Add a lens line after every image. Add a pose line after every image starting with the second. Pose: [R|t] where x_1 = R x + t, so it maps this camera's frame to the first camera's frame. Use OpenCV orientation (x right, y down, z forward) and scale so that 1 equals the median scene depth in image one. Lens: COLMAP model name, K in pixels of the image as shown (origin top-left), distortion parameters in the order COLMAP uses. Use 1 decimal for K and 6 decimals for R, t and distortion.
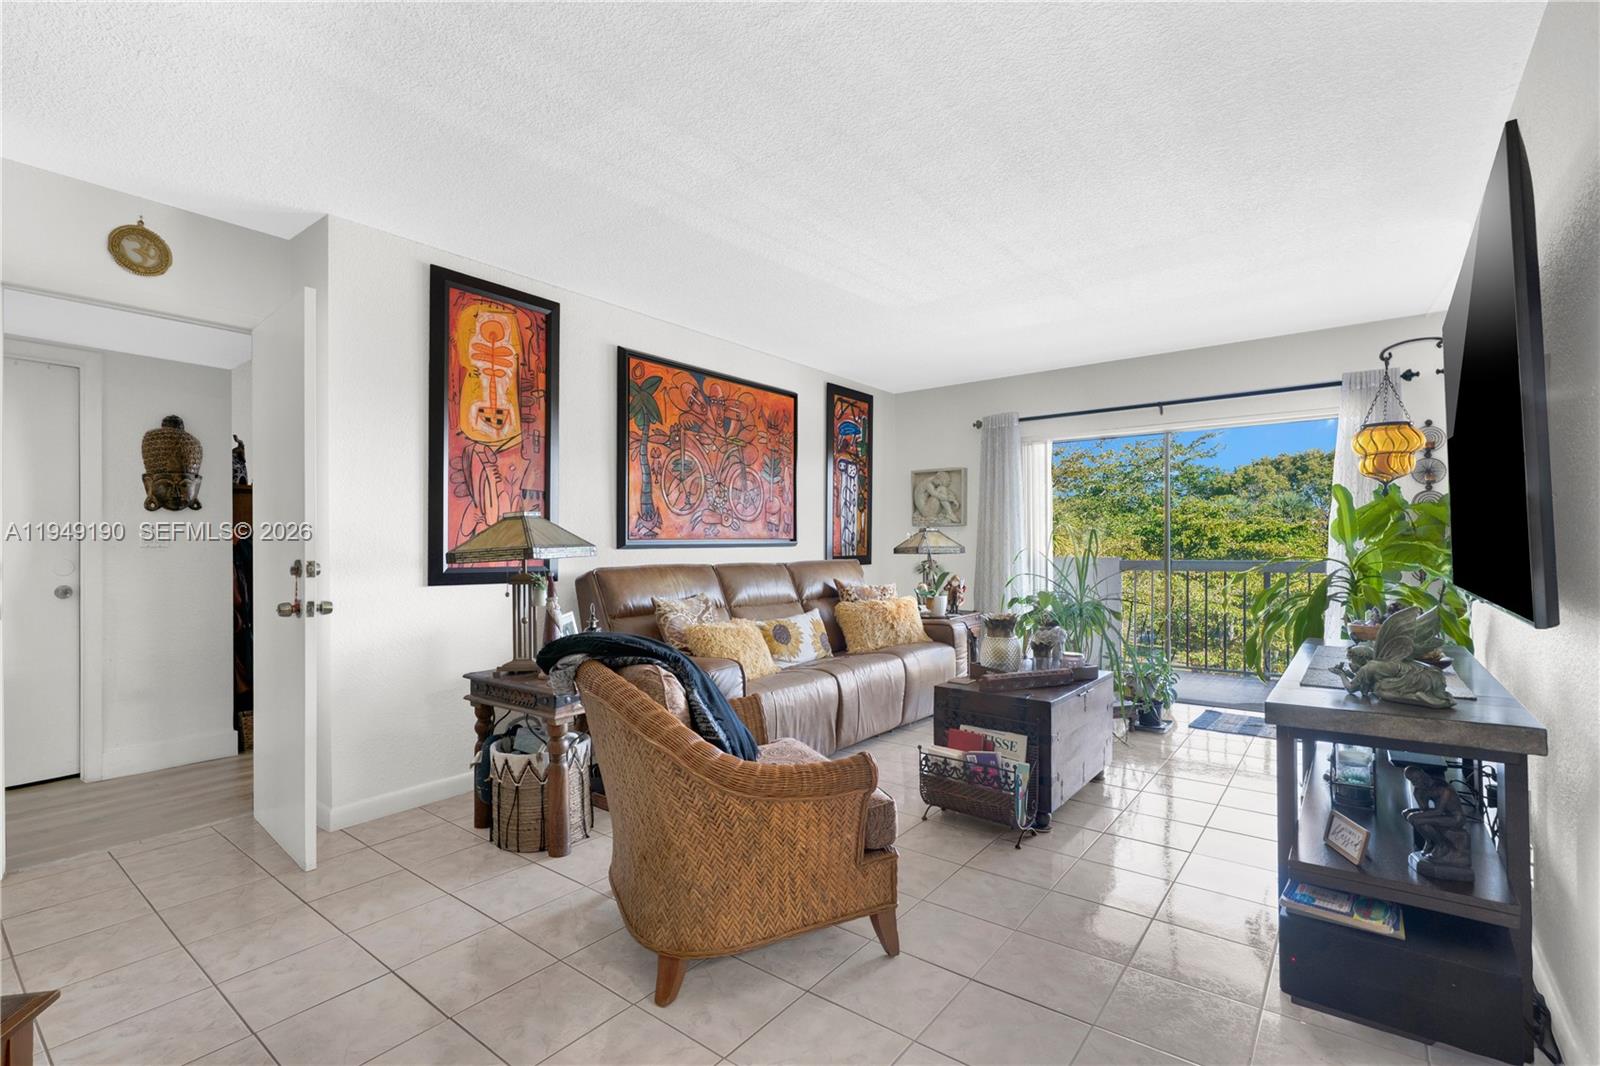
lens RADIAL K [[715.2, 0, 796.4], [0, 715.2, 539.0], [0, 0, 1]] dist [0.000201, -0.000482]
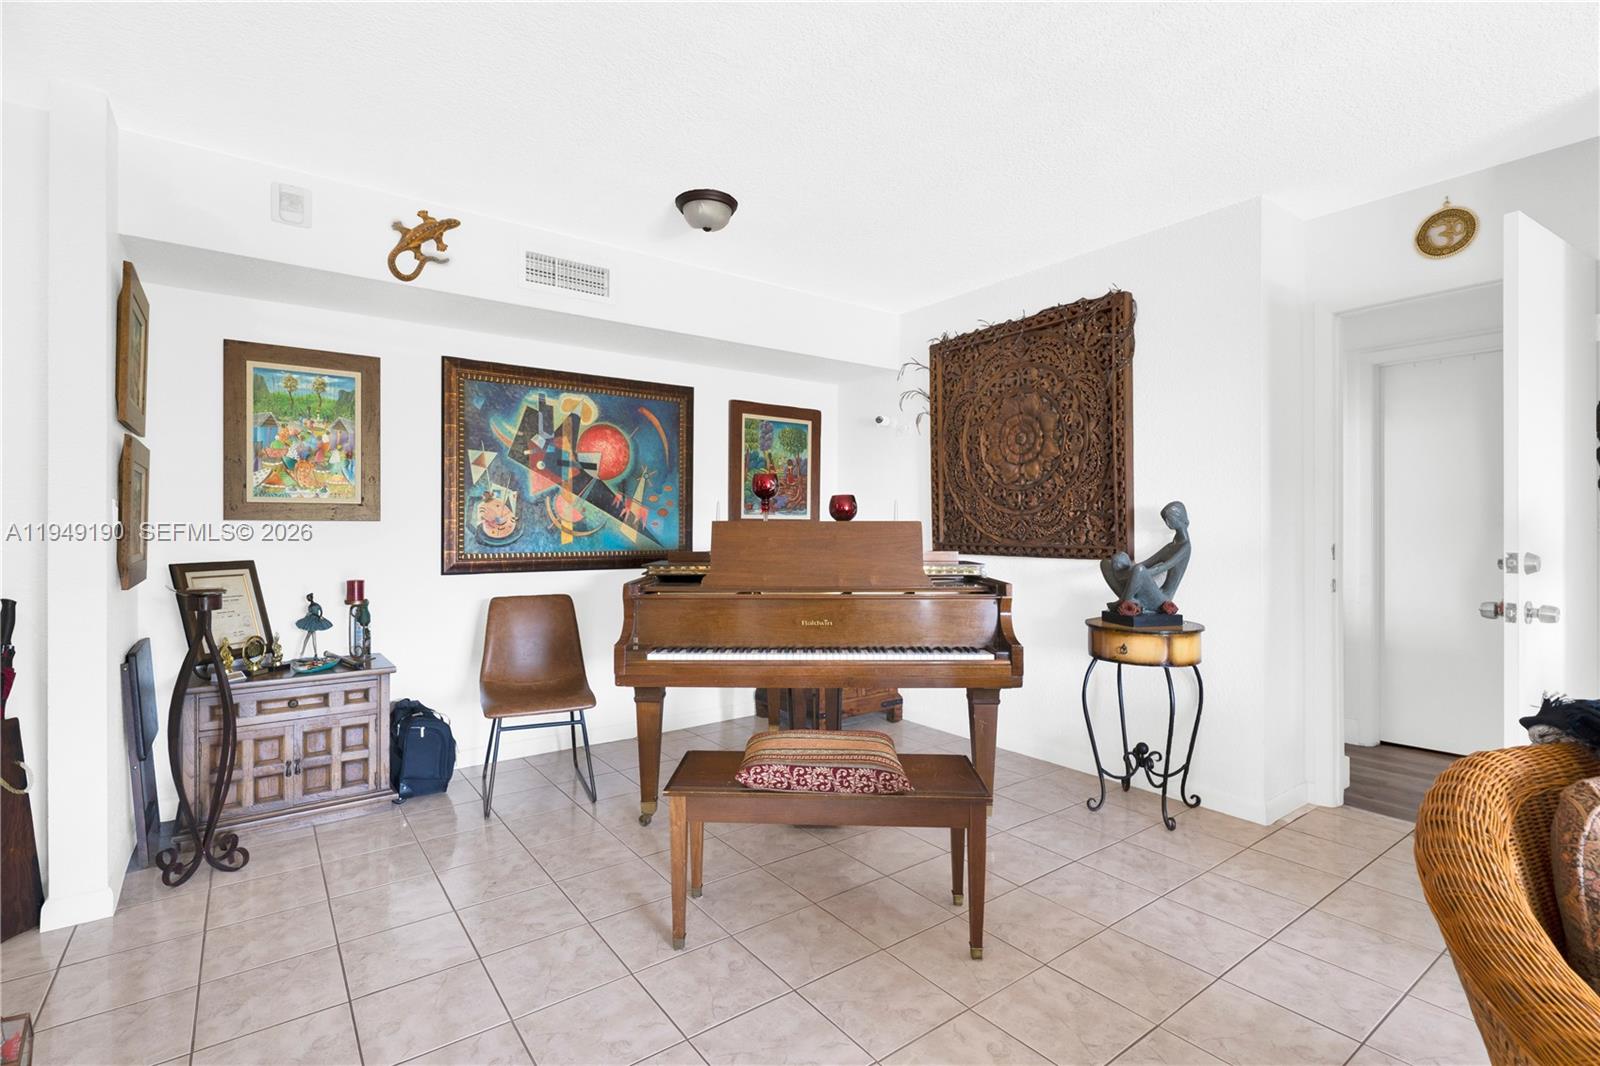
lens RADIAL K [[753.5, 0, 812.6], [0, 753.5, 526.4], [0, 0, 1]] dist [-0.000583, 0.001264]
pose [[-0.259885, -0.003641, -0.965633, 0.203405], [0.006772, 0.999961, -0.005593, 0.000820], [0.965616, -0.007993, -0.259850, 0.277529]]
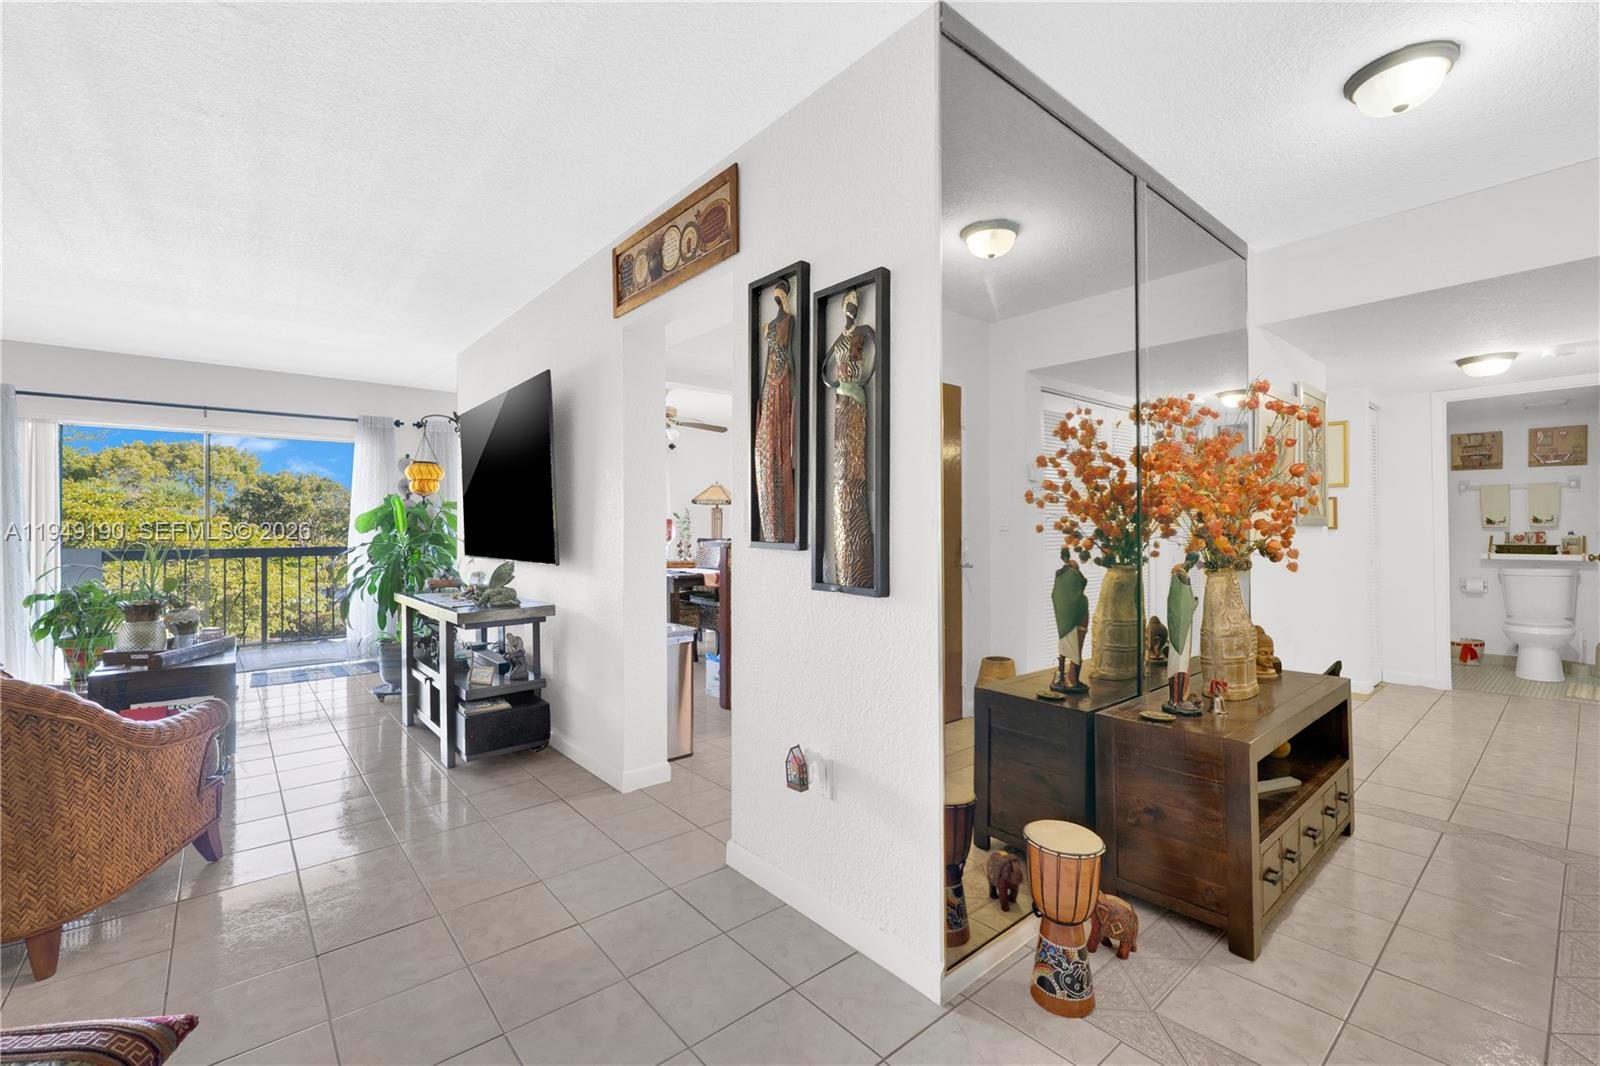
lens RADIAL K [[675.2, 0, 791.8], [0, 675.2, 523.5], [0, 0, 1]] dist [0.002784, 0.000469]
pose [[0.188759, 0.010505, 0.981967, -0.375048], [-0.004422, 0.999942, -0.009847, -0.003566], [-0.982013, -0.002483, 0.188795, -0.096910]]
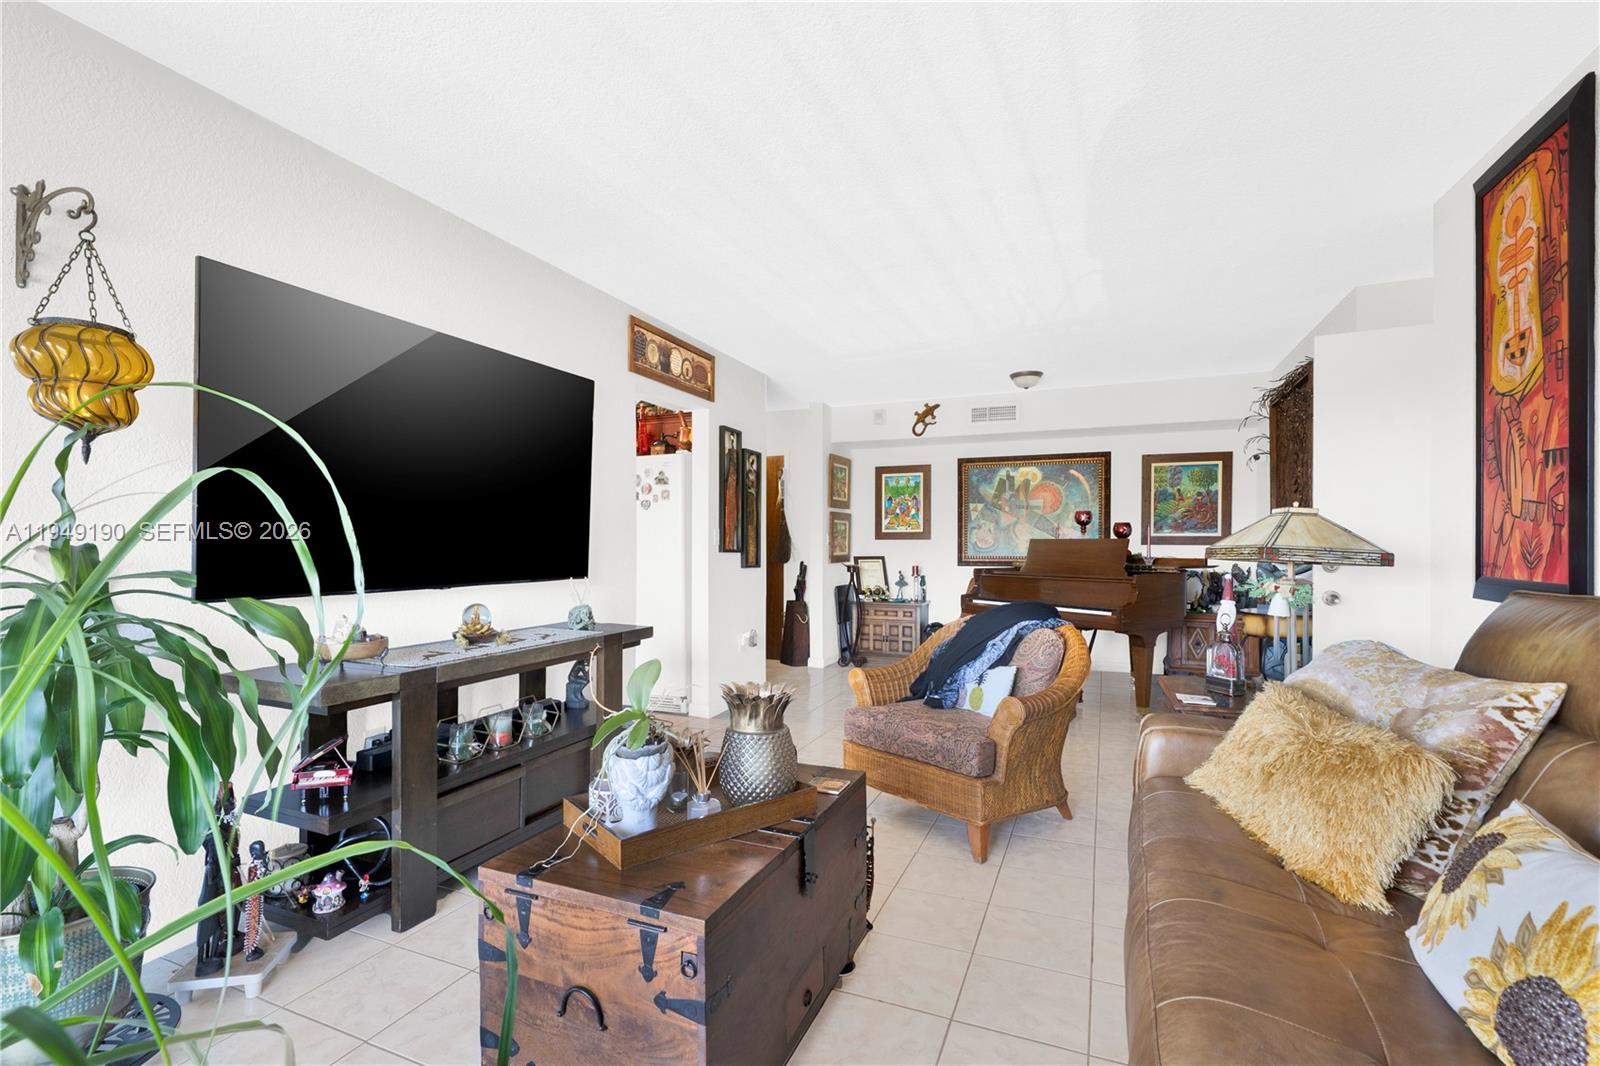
lens RADIAL K [[715.2, 0, 792.2], [0, 715.2, 544.5], [0, 0, 1]] dist [0.000201, -0.000482]
pose [[-0.963791, -0.001229, -0.266657, 0.298549], [0.000437, 0.999981, -0.006189, 0.008882], [0.266659, -0.006081, -0.963772, 1.126921]]
